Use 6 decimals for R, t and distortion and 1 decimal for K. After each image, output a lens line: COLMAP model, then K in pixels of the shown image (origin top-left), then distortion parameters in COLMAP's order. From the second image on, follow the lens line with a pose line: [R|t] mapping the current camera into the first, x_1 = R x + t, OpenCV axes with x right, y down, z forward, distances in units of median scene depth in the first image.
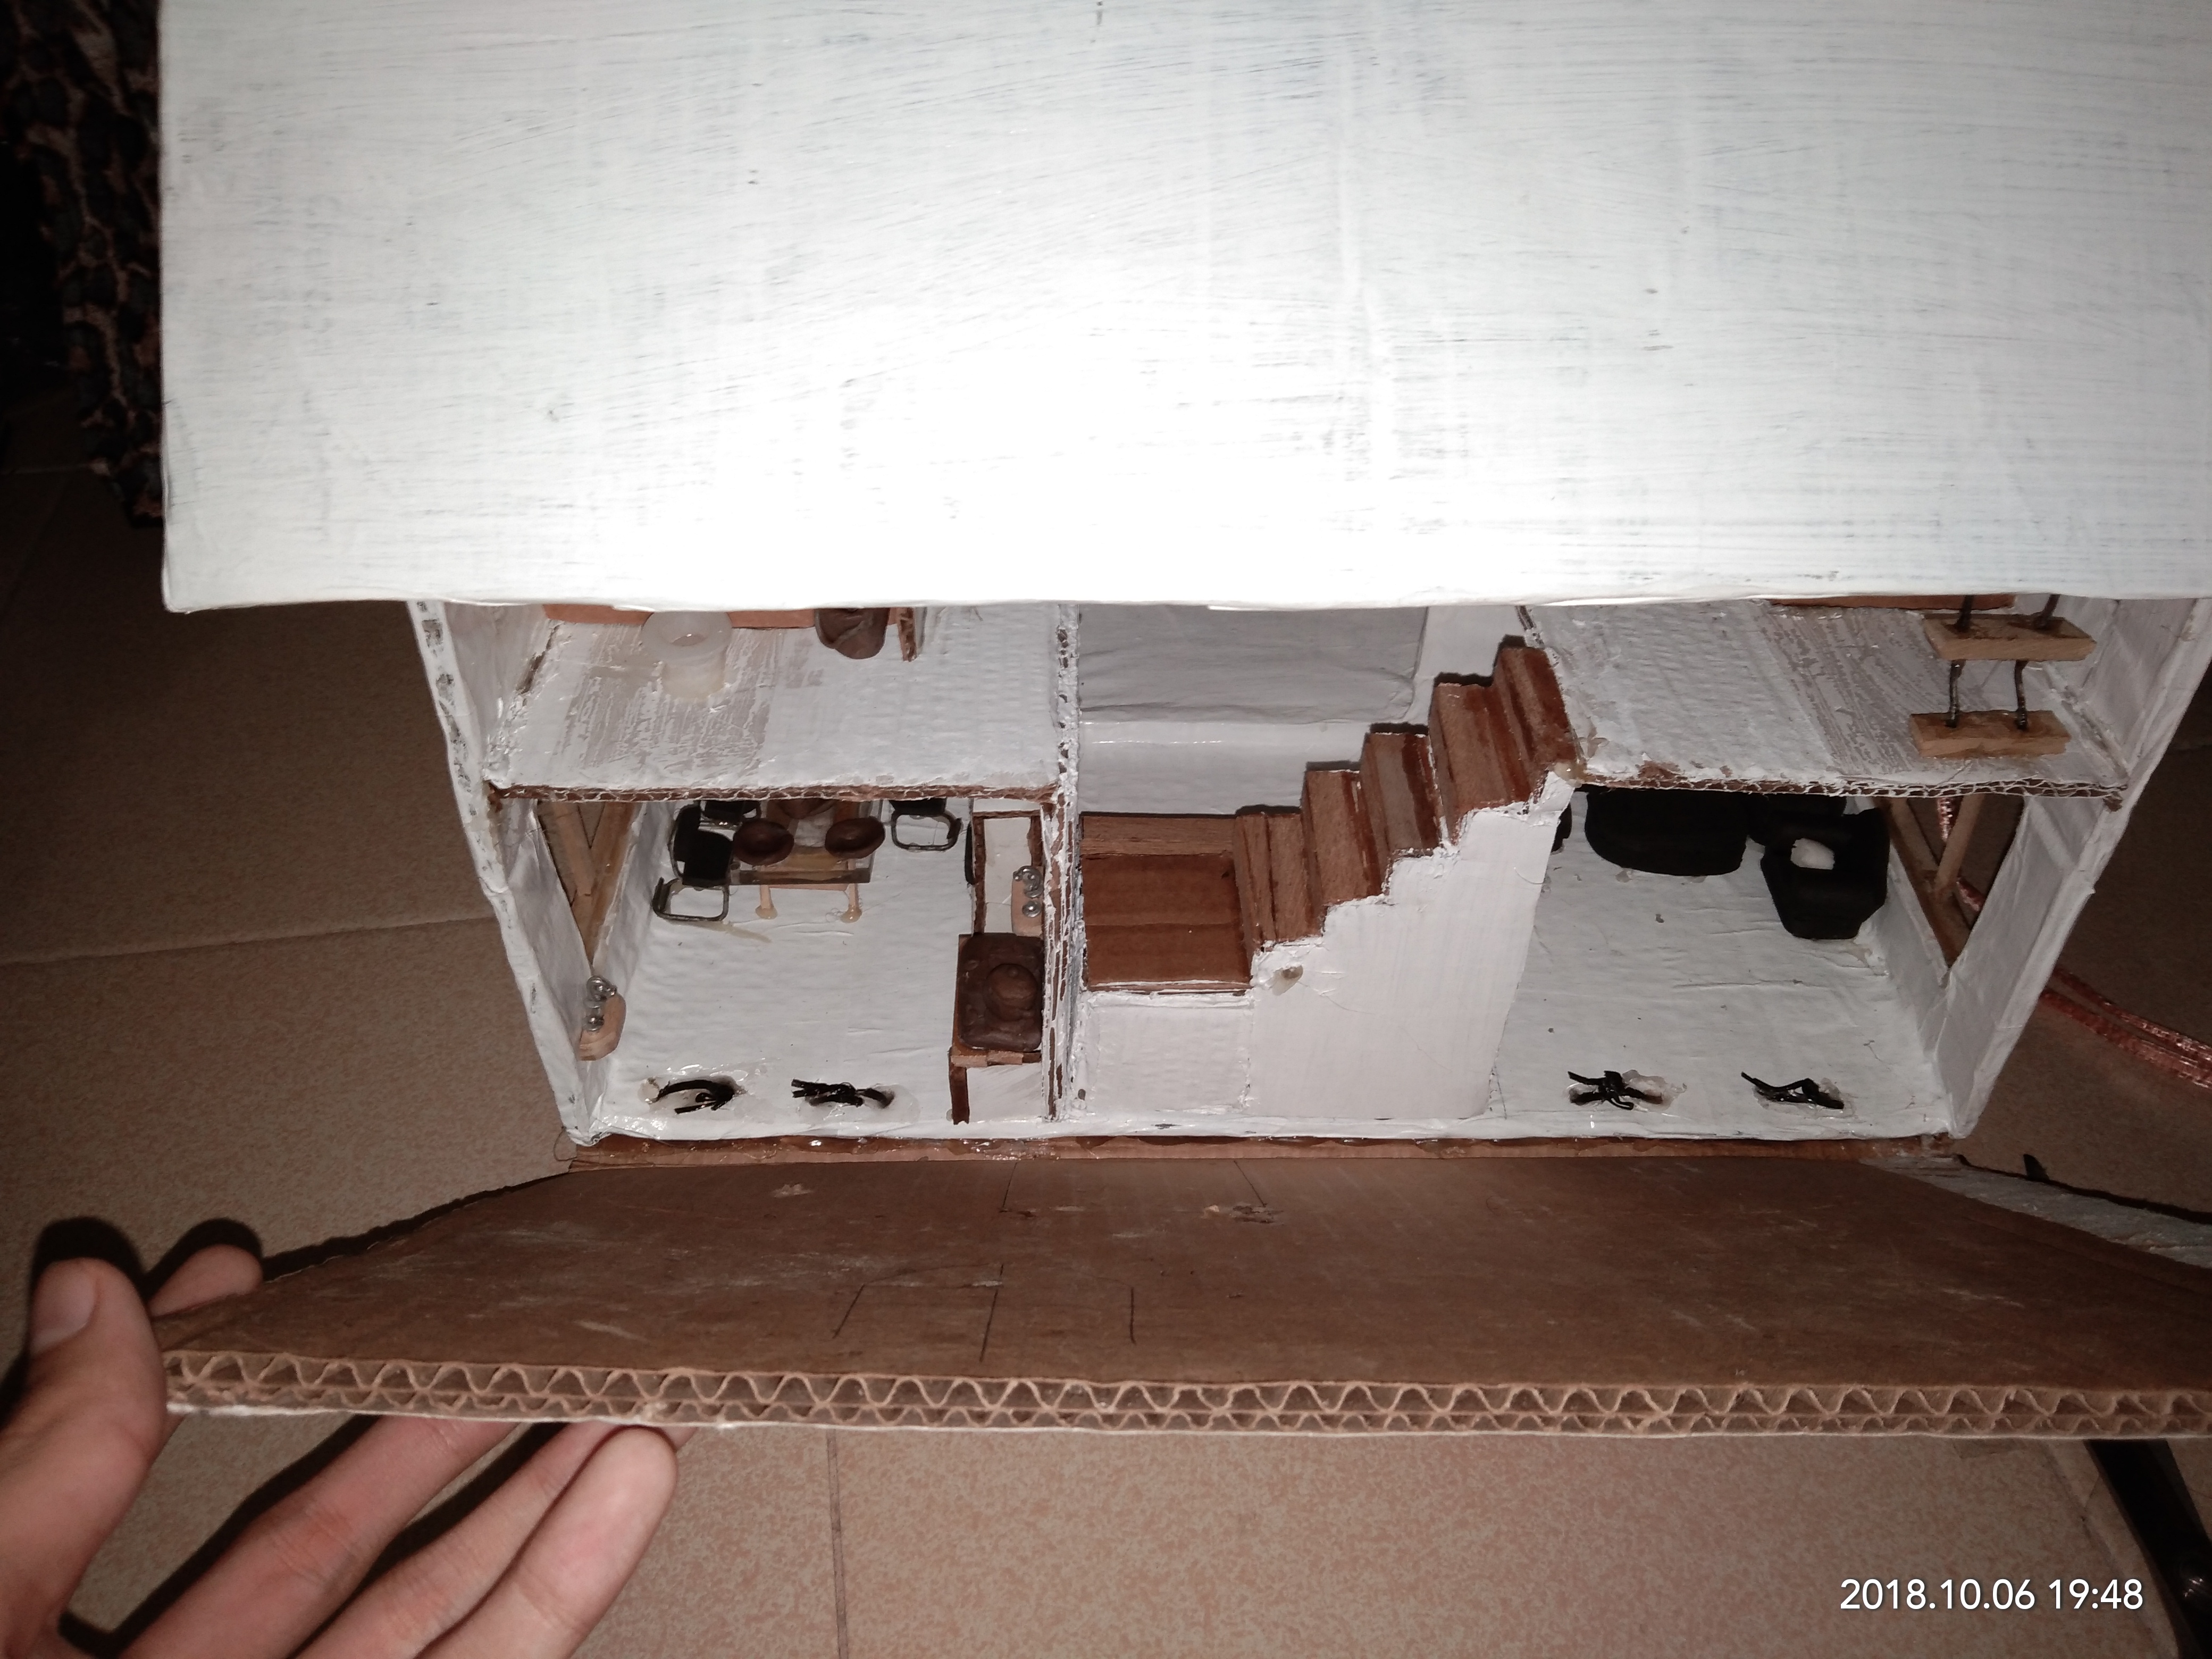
lens RADIAL K [[1949.8, 0, 1121.1], [0, 1949.8, 838.5], [0, 0, 1]] dist [-0.049215, -0.028111]
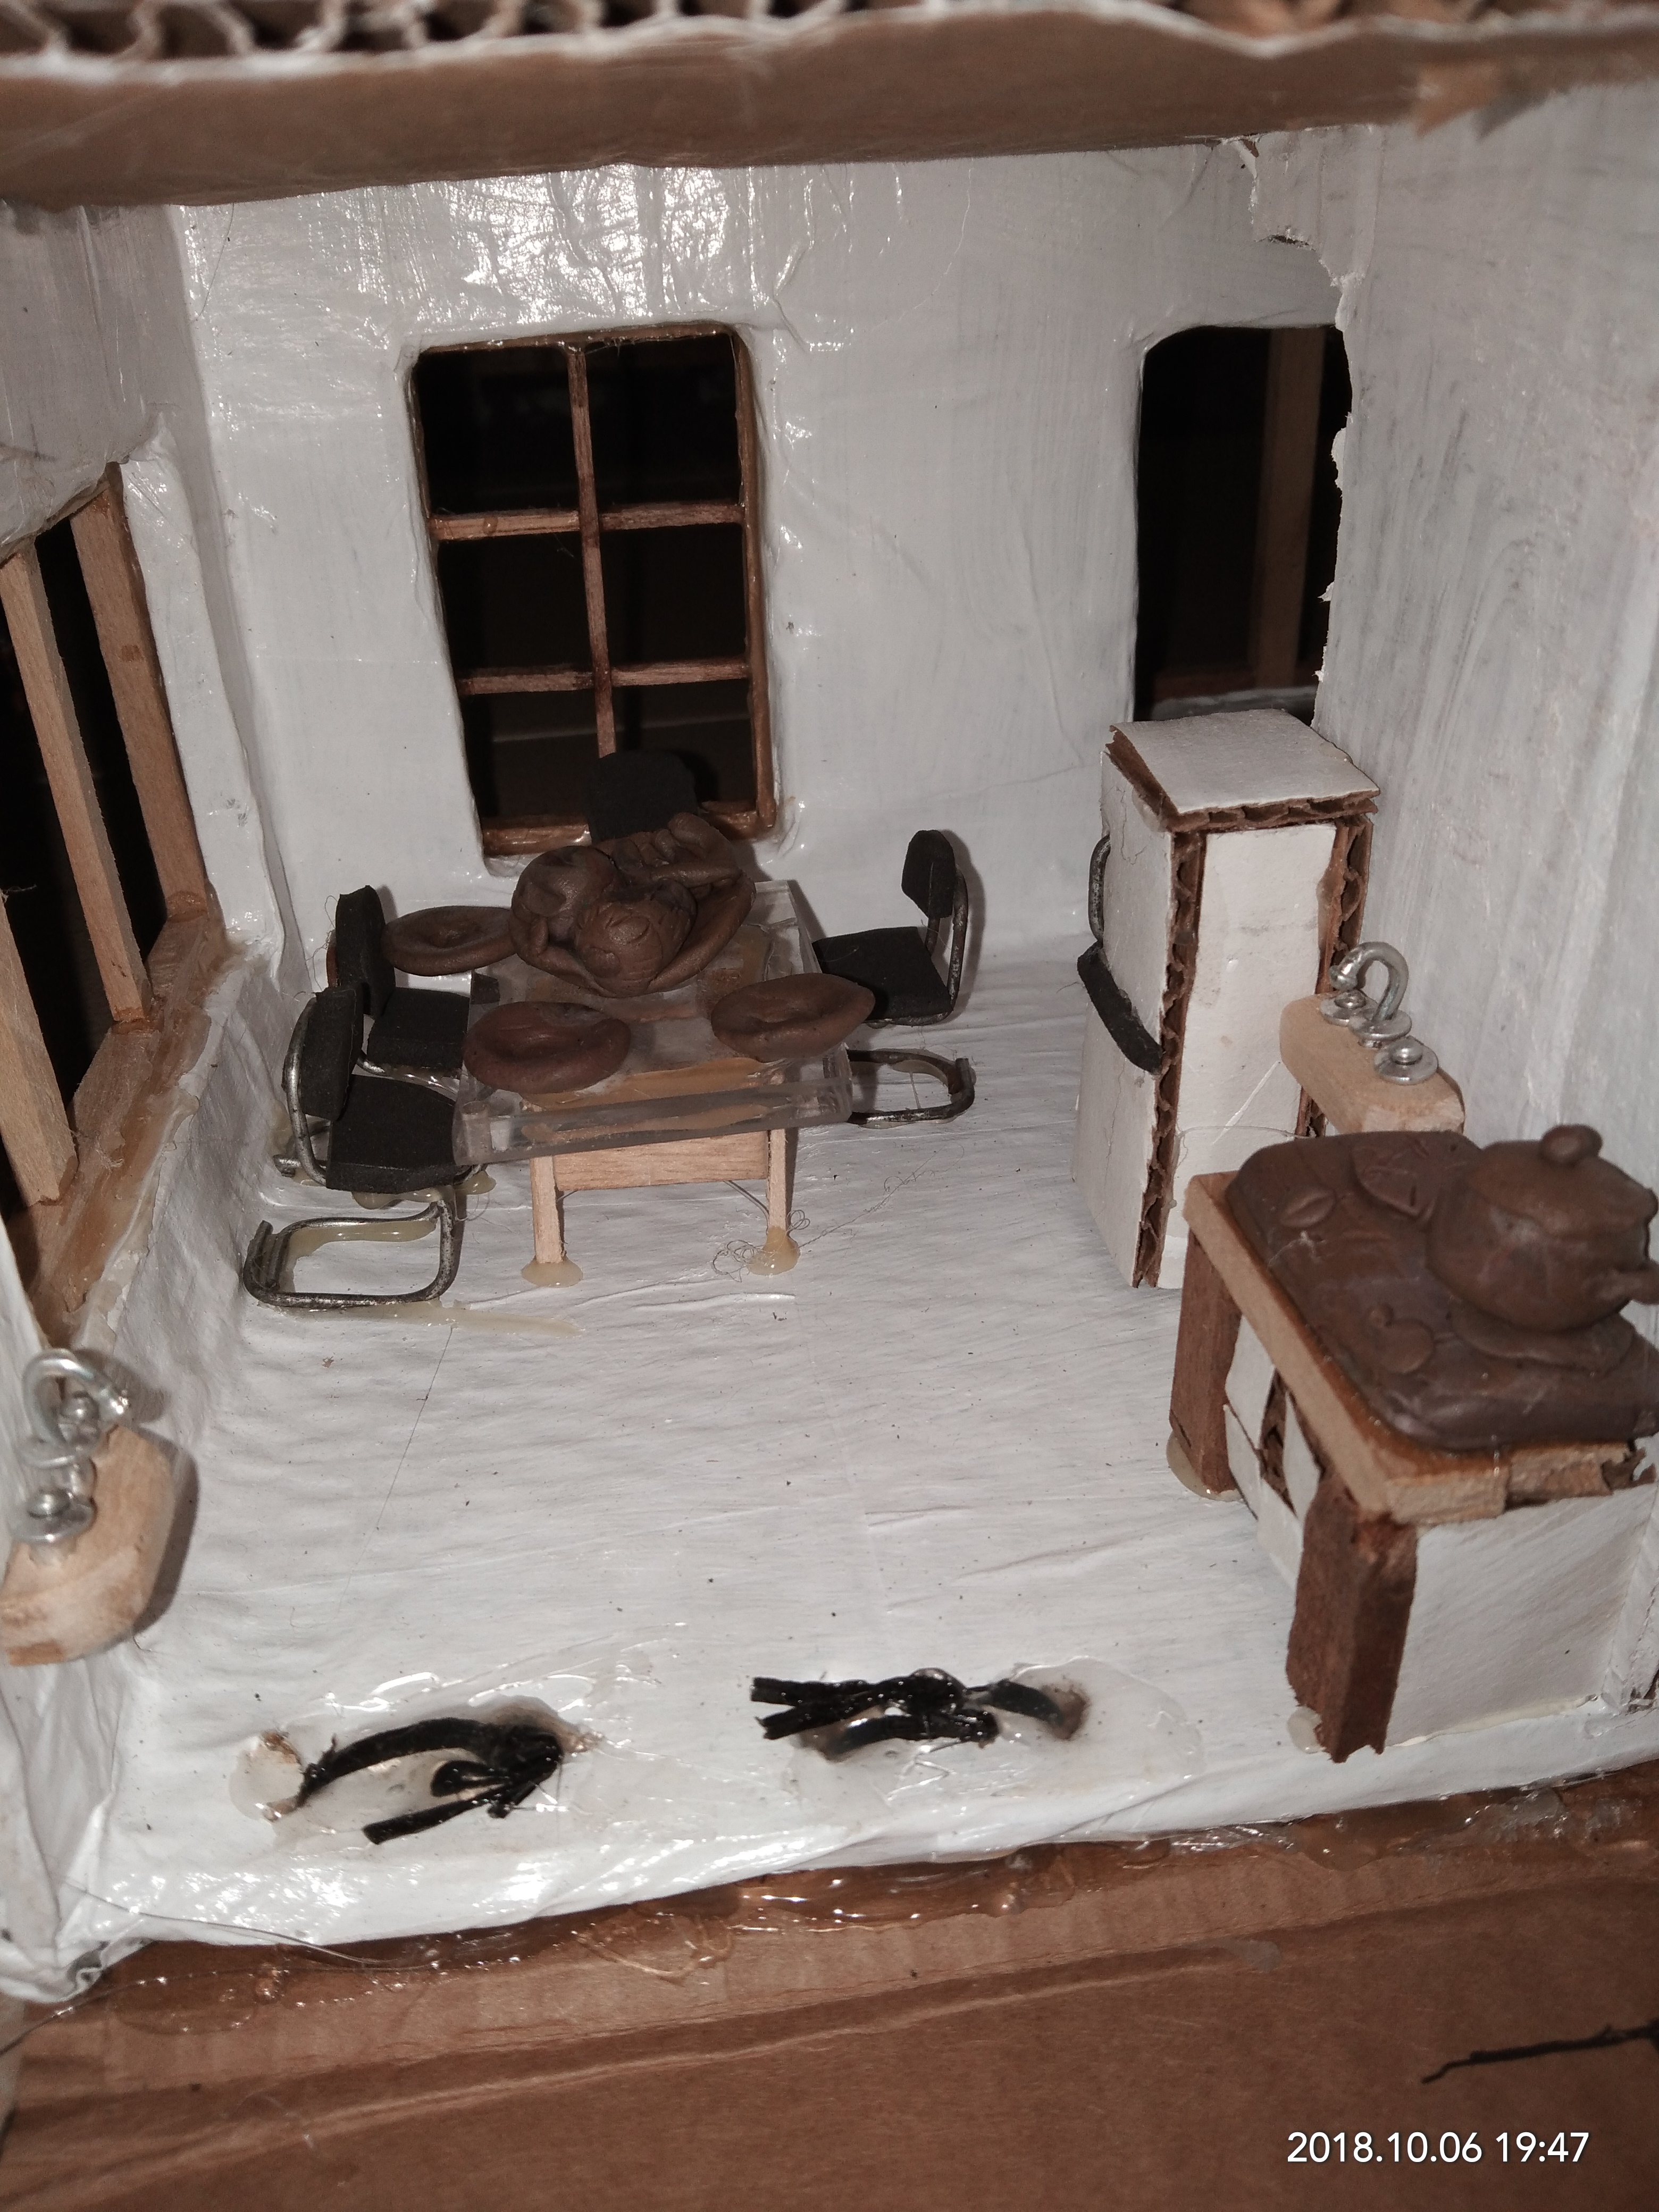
lens RADIAL K [[1949.8, 0, 807.8], [0, 1949.8, 1084.6], [0, 0, 1]] dist [-0.049215, -0.028111]
pose [[0.992449, -0.099950, 0.071102, -0.170903], [0.113760, 0.966800, -0.228817, 0.103772], [-0.045871, 0.235178, 0.970869, 0.682428]]
